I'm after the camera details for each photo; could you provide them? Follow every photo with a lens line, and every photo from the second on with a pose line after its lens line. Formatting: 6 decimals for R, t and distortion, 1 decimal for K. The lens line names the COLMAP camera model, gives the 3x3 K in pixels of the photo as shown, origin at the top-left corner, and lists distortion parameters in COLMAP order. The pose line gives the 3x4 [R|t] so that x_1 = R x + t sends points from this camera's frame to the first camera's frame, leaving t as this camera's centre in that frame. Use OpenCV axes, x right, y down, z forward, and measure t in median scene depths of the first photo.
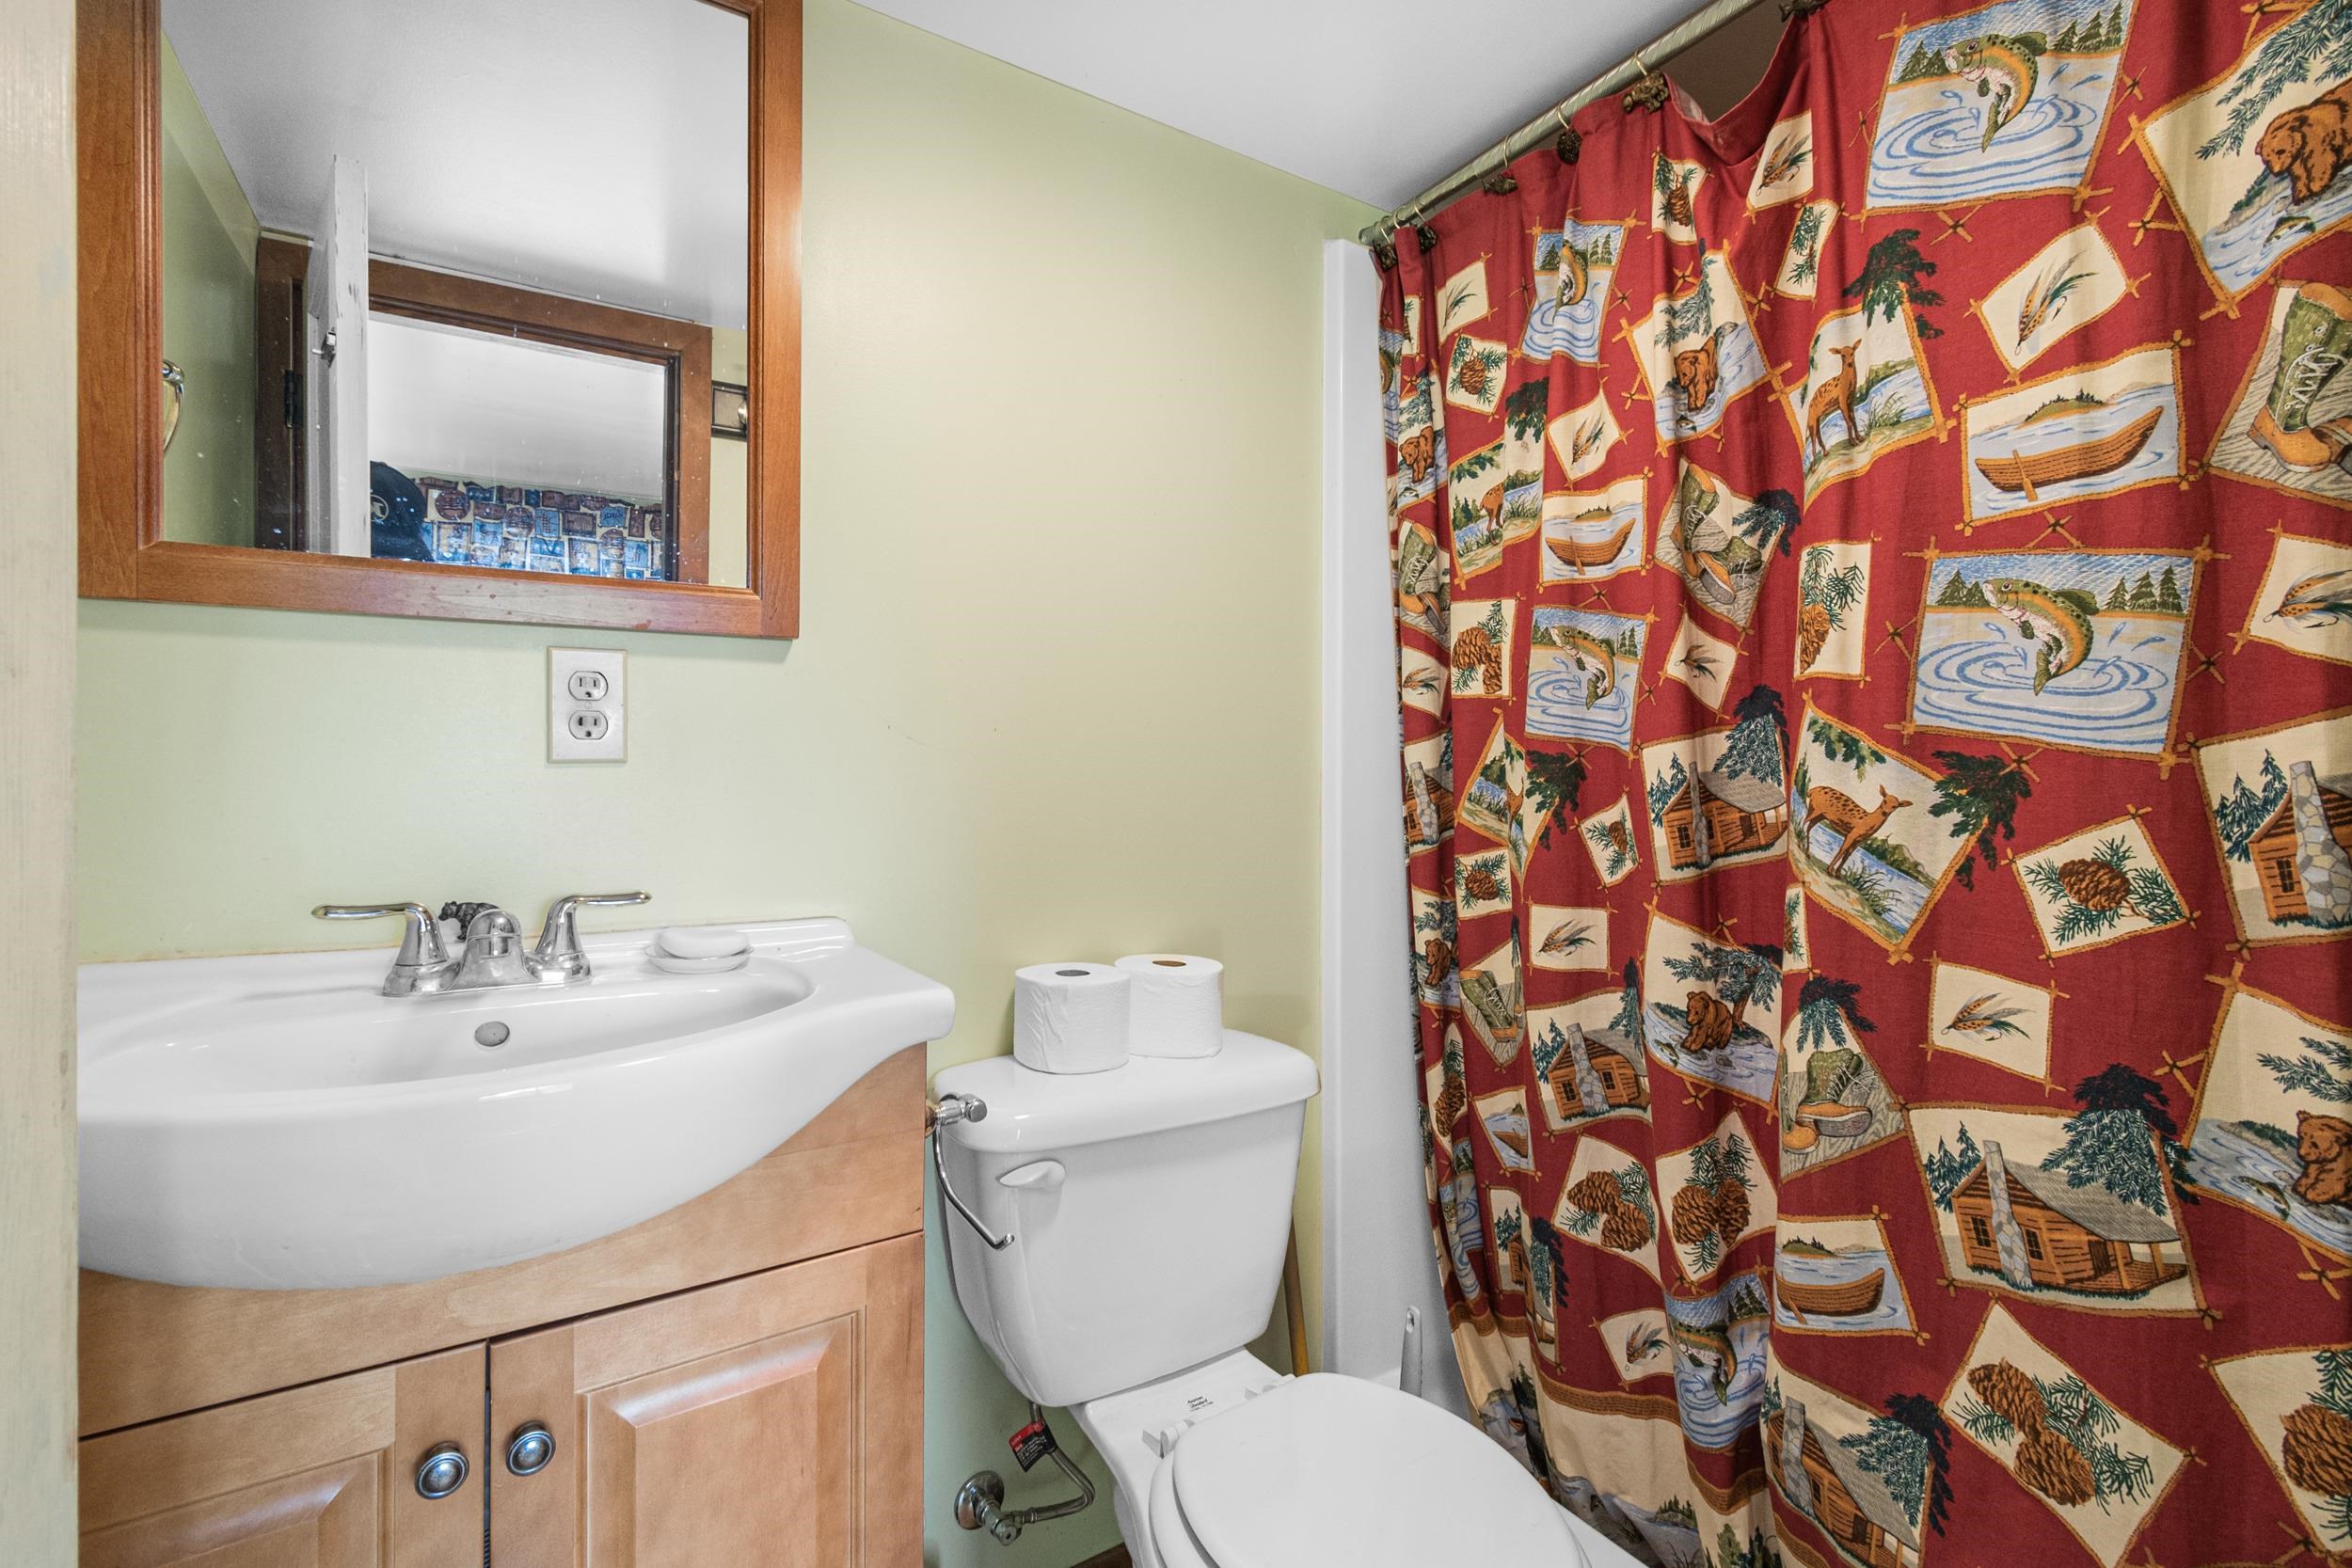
lens RADIAL K [[1069.5, 0, 1171.7], [0, 1069.5, 761.9], [0, 0, 1]] dist [0.008113, -0.003133]
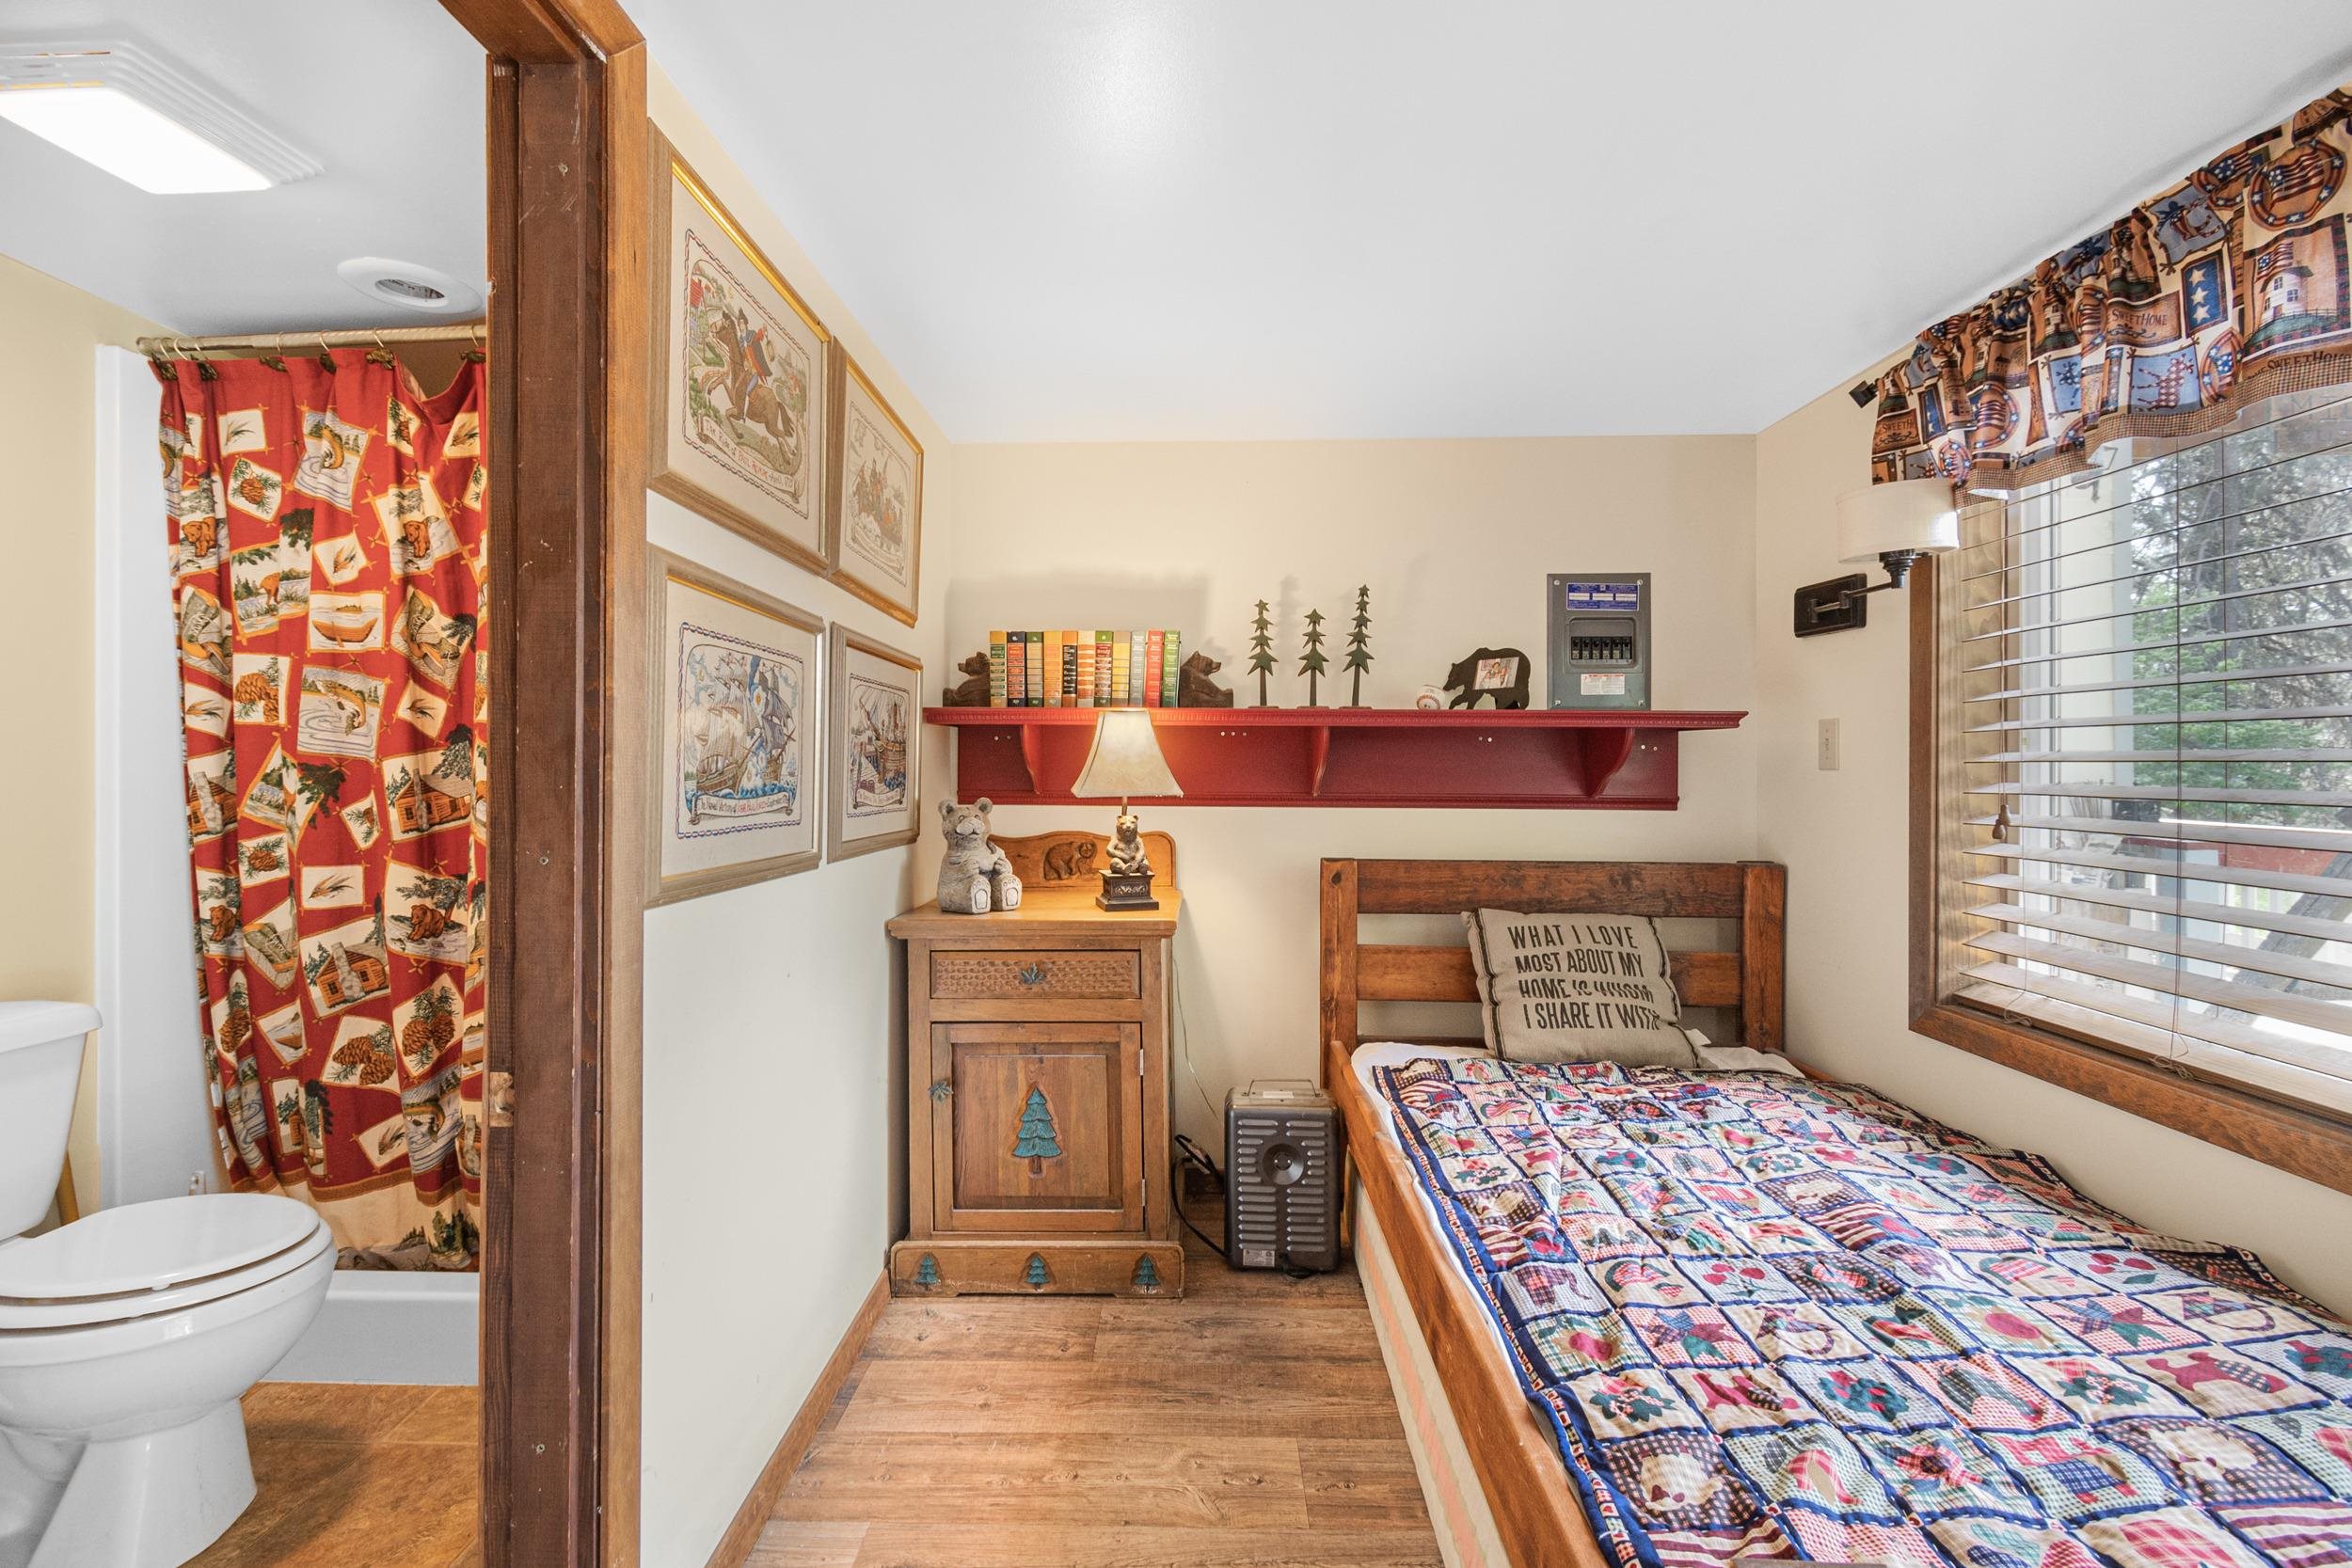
lens RADIAL K [[1069.5, 0, 1172.0], [0, 1069.5, 757.7], [0, 0, 1]] dist [0.008113, -0.003133]
pose [[0.581191, -0.000221, 0.813767, -0.165810], [0.014245, 0.999850, -0.009902, 0.013913], [-0.813642, 0.017347, 0.581107, -0.808556]]
